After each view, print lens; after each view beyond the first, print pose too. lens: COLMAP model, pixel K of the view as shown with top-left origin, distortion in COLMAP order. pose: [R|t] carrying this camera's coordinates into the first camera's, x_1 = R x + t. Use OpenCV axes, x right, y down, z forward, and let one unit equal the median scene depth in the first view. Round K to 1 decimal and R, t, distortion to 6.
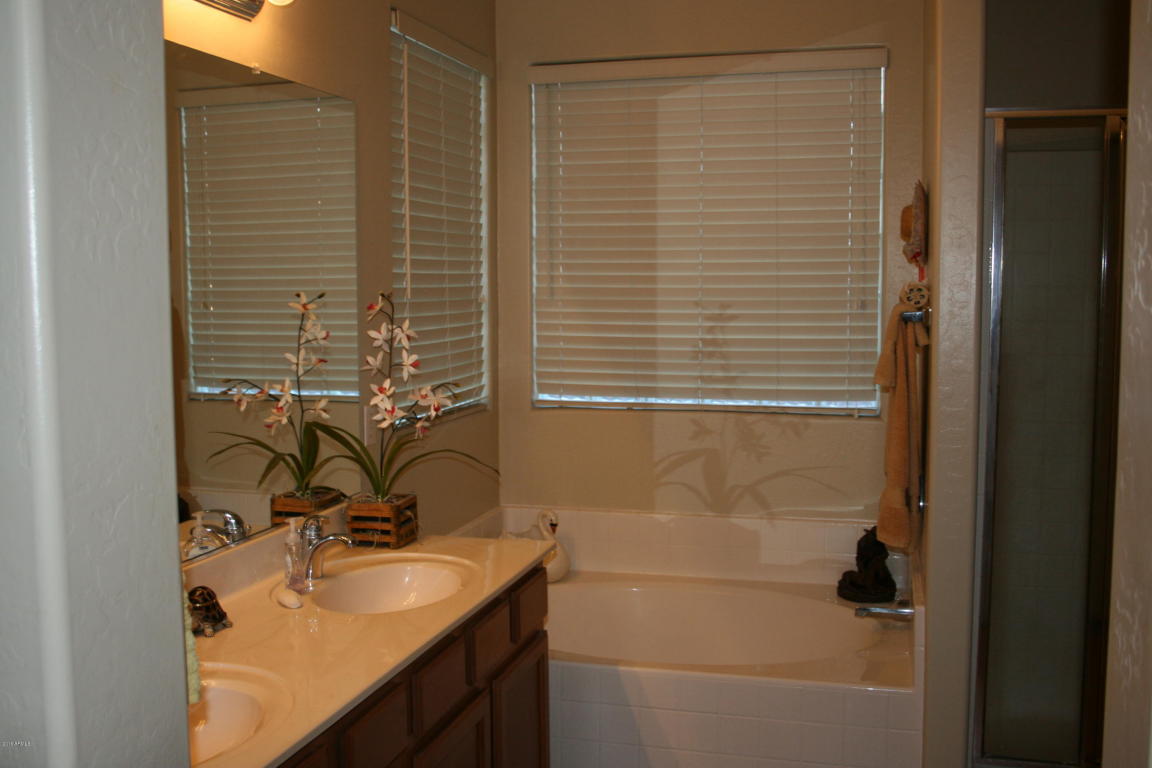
lens RADIAL K [[1207.8, 0, 577.3], [0, 1207.8, 382.1], [0, 0, 1]] dist [-0.043972, 0.000000]
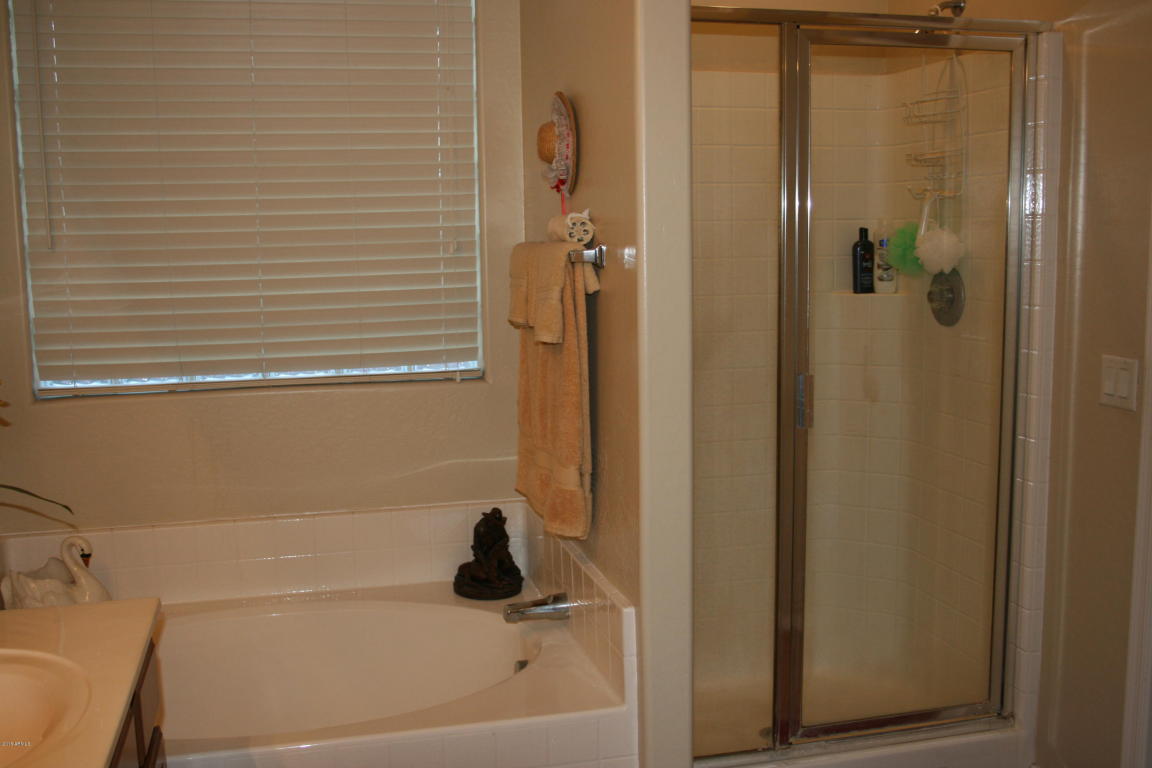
lens RADIAL K [[1207.8, 0, 574.4], [0, 1207.8, 389.2], [0, 0, 1]] dist [-0.043972, 0.000000]
pose [[0.883734, -0.077864, 0.461467, -0.086826], [0.057215, 0.996641, 0.058595, -0.009975], [-0.464480, -0.025379, 0.885220, 0.210804]]
